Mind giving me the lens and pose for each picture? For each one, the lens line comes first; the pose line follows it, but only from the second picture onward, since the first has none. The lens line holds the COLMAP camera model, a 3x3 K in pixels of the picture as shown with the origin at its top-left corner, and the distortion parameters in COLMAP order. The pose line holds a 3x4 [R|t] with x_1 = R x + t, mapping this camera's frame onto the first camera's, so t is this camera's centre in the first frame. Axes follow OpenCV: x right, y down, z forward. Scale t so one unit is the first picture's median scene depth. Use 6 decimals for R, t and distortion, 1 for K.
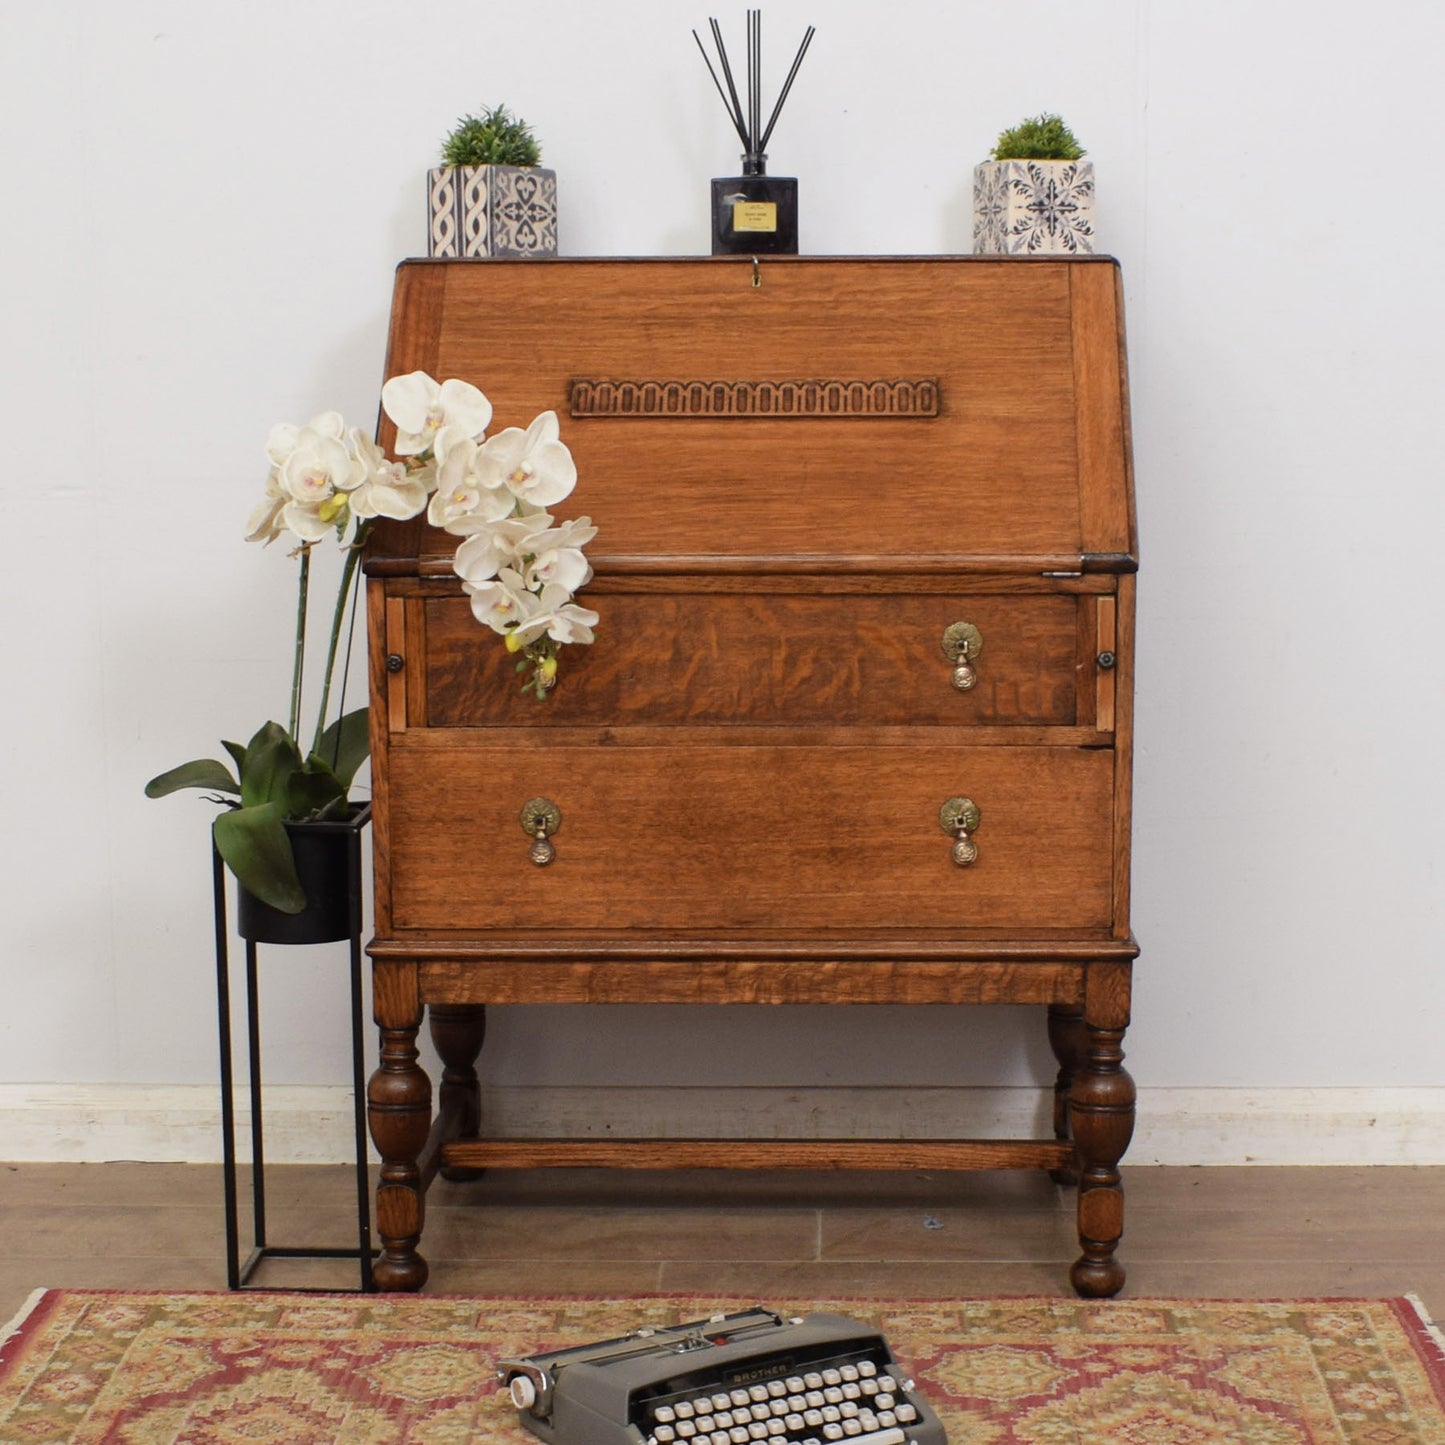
lens RADIAL K [[2970.5, 0, 697.3], [0, 2970.5, 796.9], [0, 0, 1]] dist [-0.069338, 0.000000]
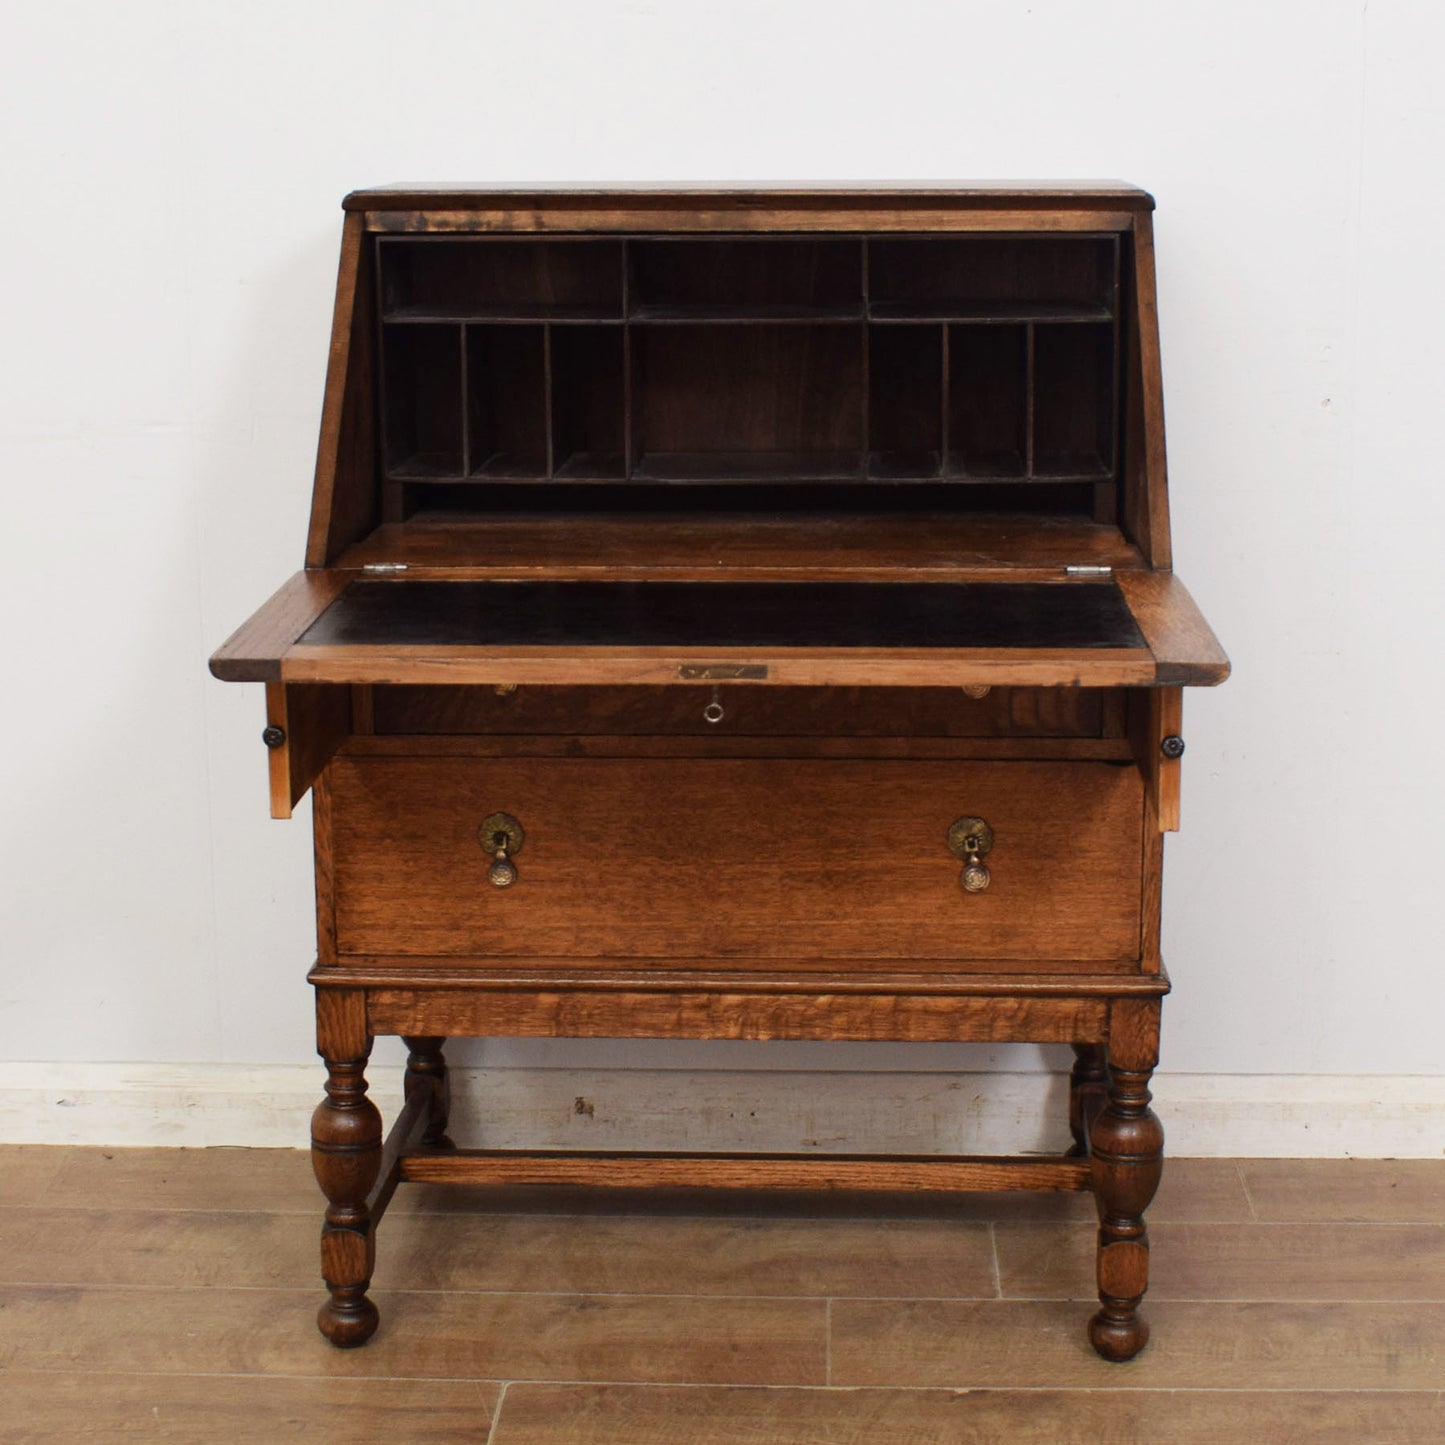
lens RADIAL K [[2815.5, 0, 674.2], [0, 2815.5, 654.4], [0, 0, 1]] dist [-0.074673, 0.000000]
pose [[0.999928, 0.002257, -0.011745, 0.009167], [-0.001692, 0.998851, 0.047885, -0.087782], [0.011839, -0.047862, 0.998784, 0.157209]]
